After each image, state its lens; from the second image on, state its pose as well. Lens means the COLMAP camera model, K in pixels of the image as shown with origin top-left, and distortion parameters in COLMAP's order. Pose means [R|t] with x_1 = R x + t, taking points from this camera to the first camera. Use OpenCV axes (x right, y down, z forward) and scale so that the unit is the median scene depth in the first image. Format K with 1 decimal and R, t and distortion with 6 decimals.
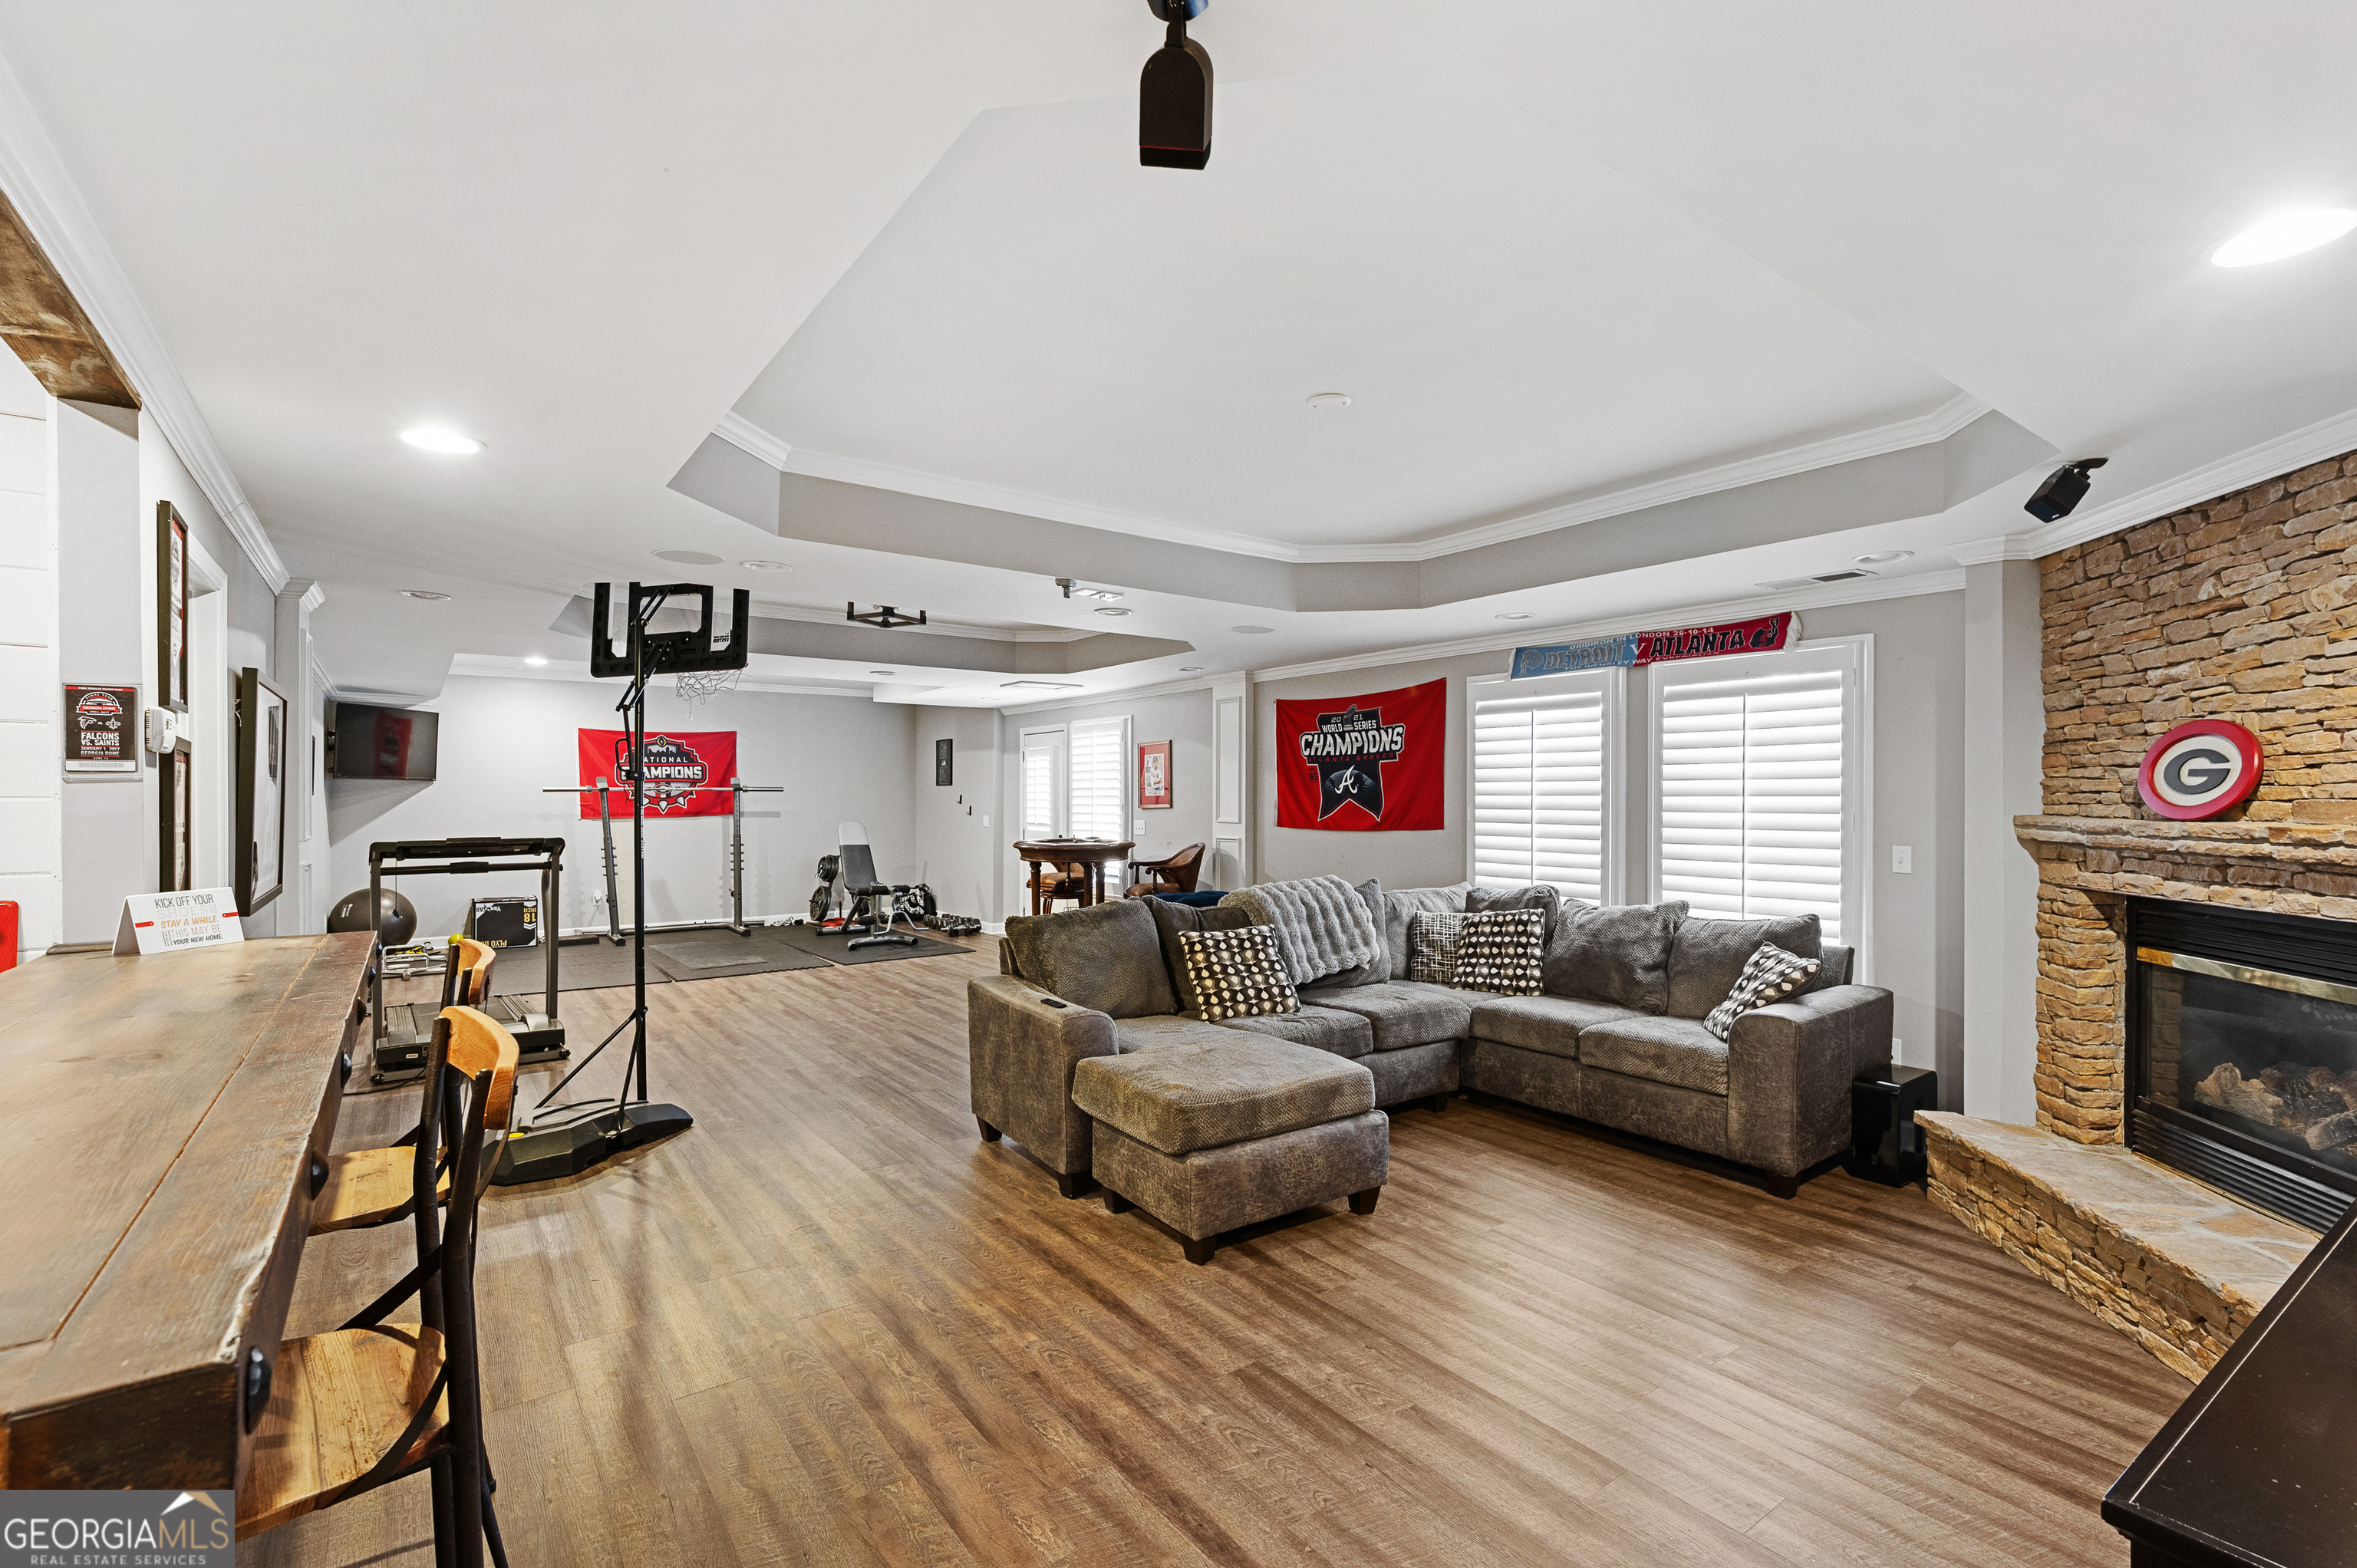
lens RADIAL K [[1062.7, 0, 1193.0], [0, 1062.7, 802.6], [0, 0, 1]] dist [0.001804, 0.000072]
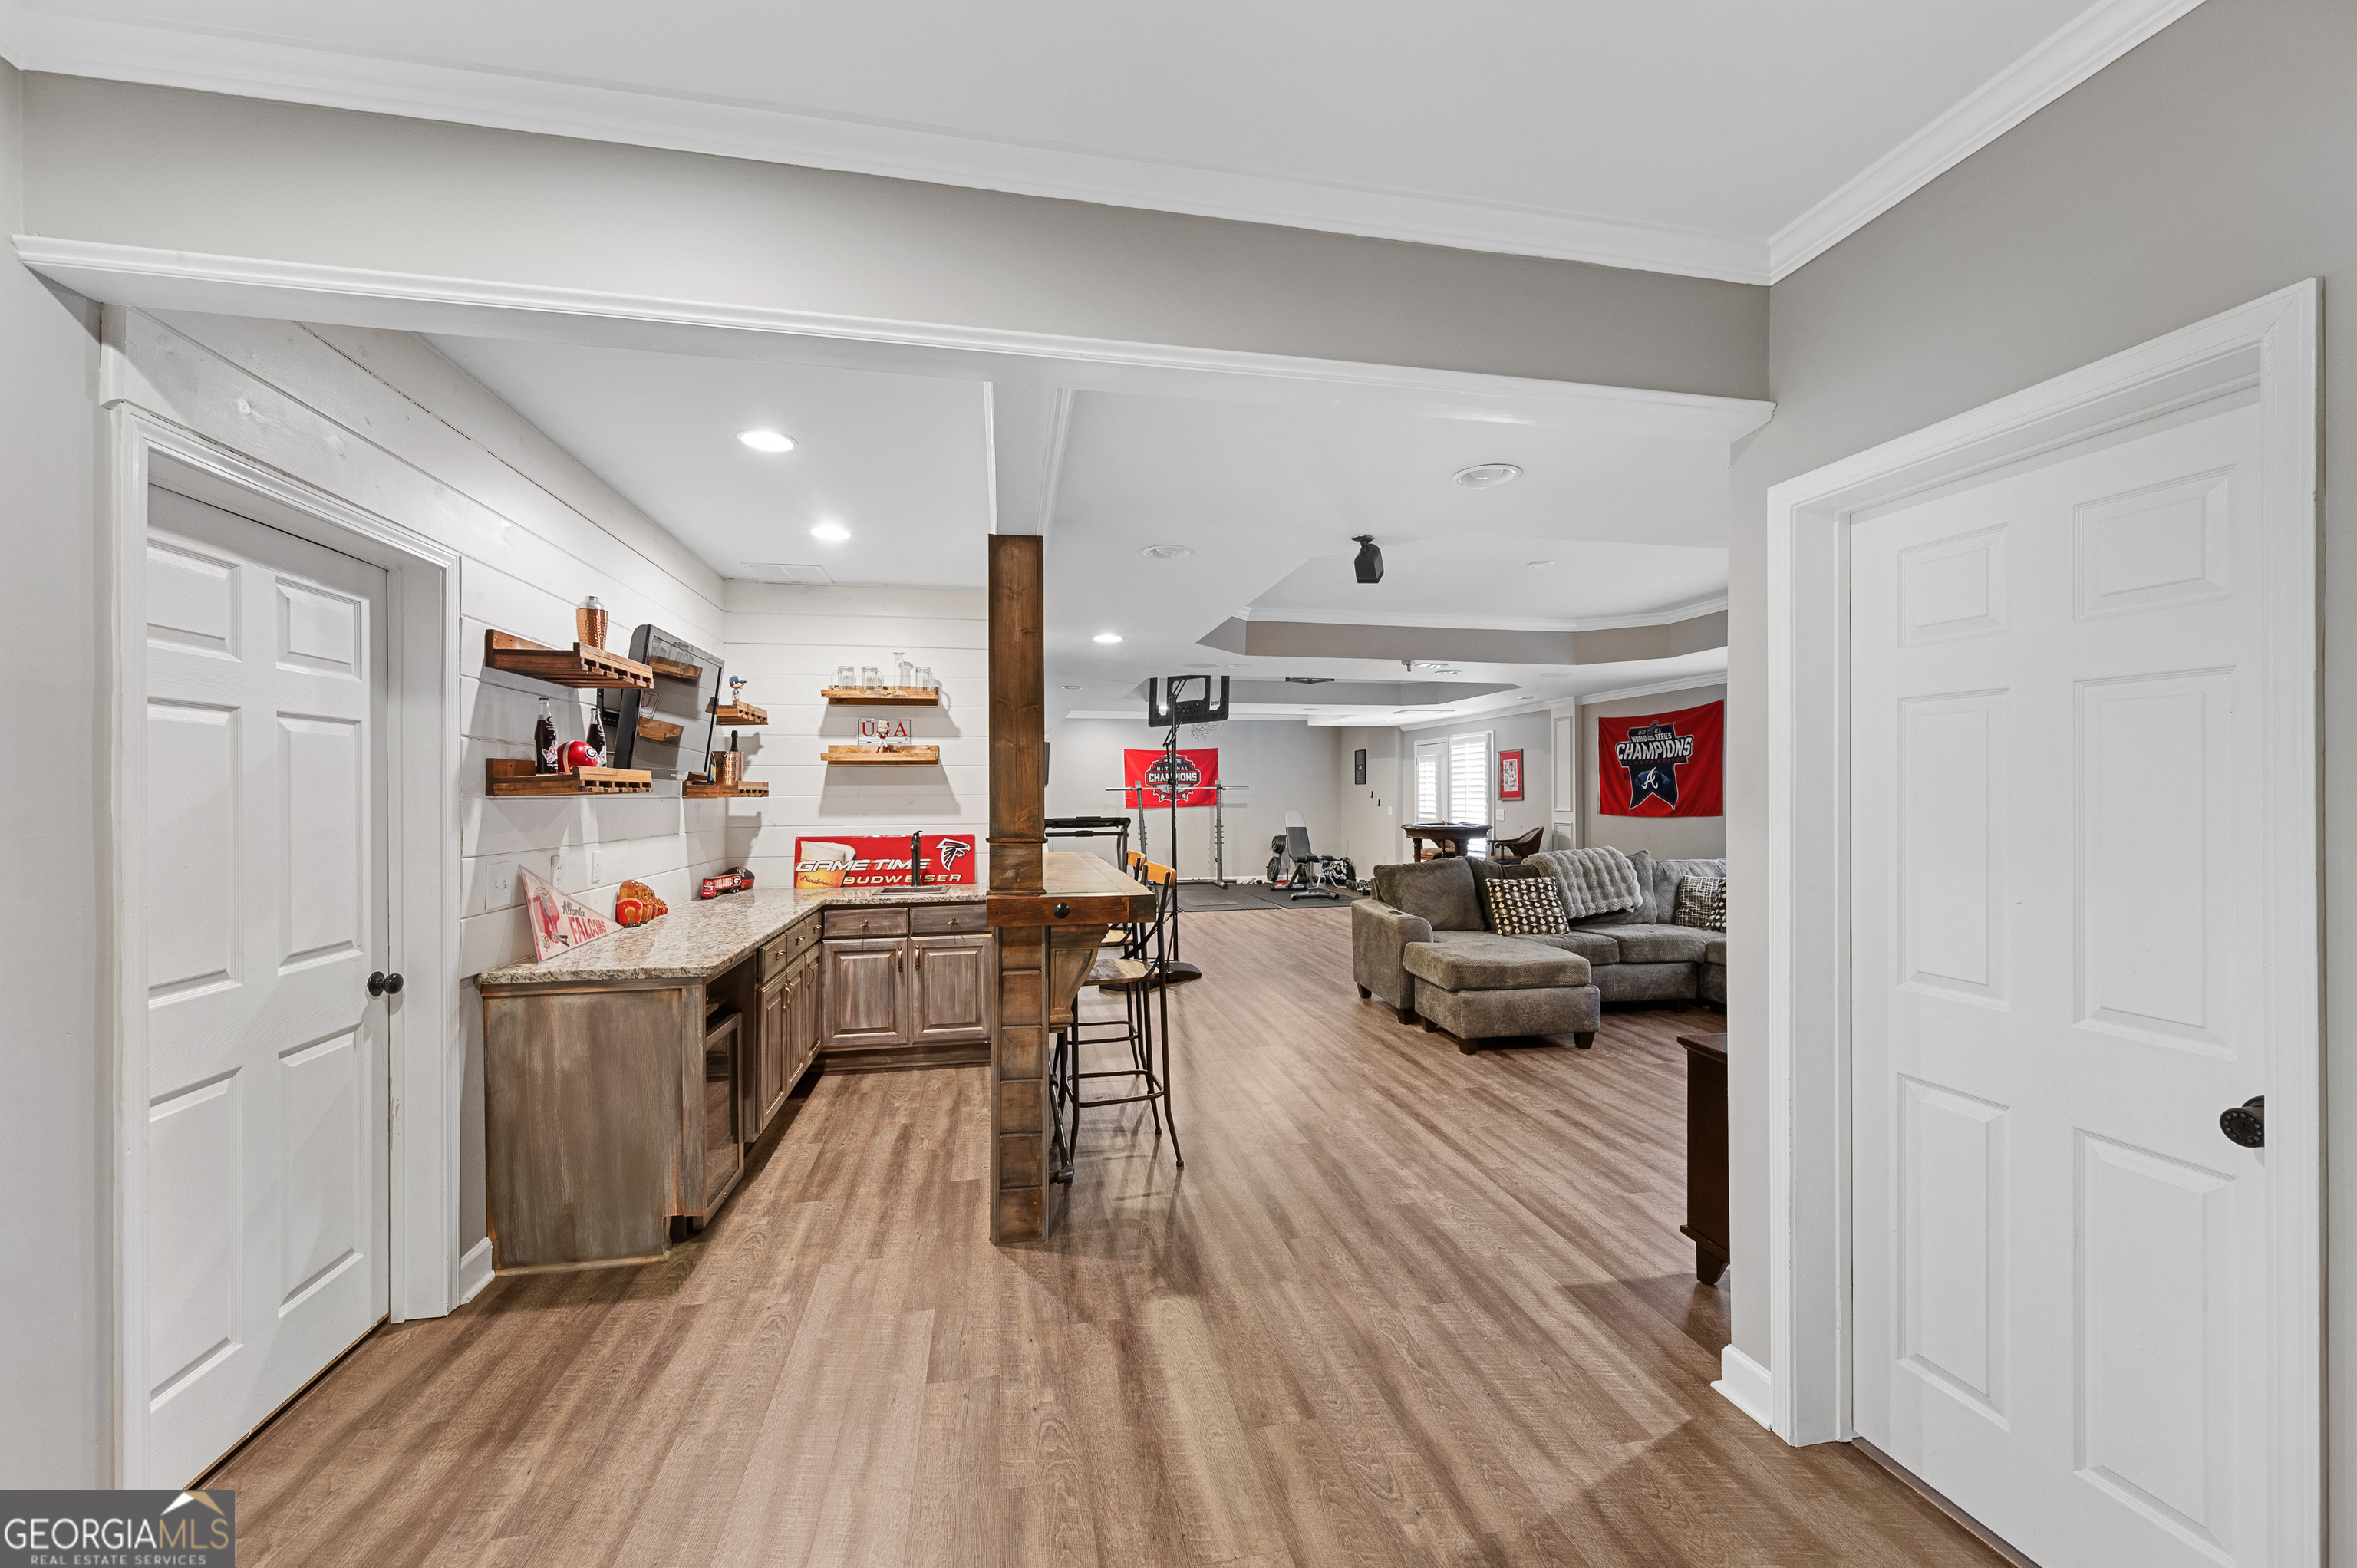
lens RADIAL K [[932.8, 0, 1188.6], [0, 932.8, 796.3], [0, 0, 1]] dist [-0.000341, 0.000255]
pose [[0.907967, -0.003304, -0.419029, 0.151734], [0.002778, 0.999994, -0.001864, 0.001964], [0.419033, 0.000528, 0.907971, -0.392050]]
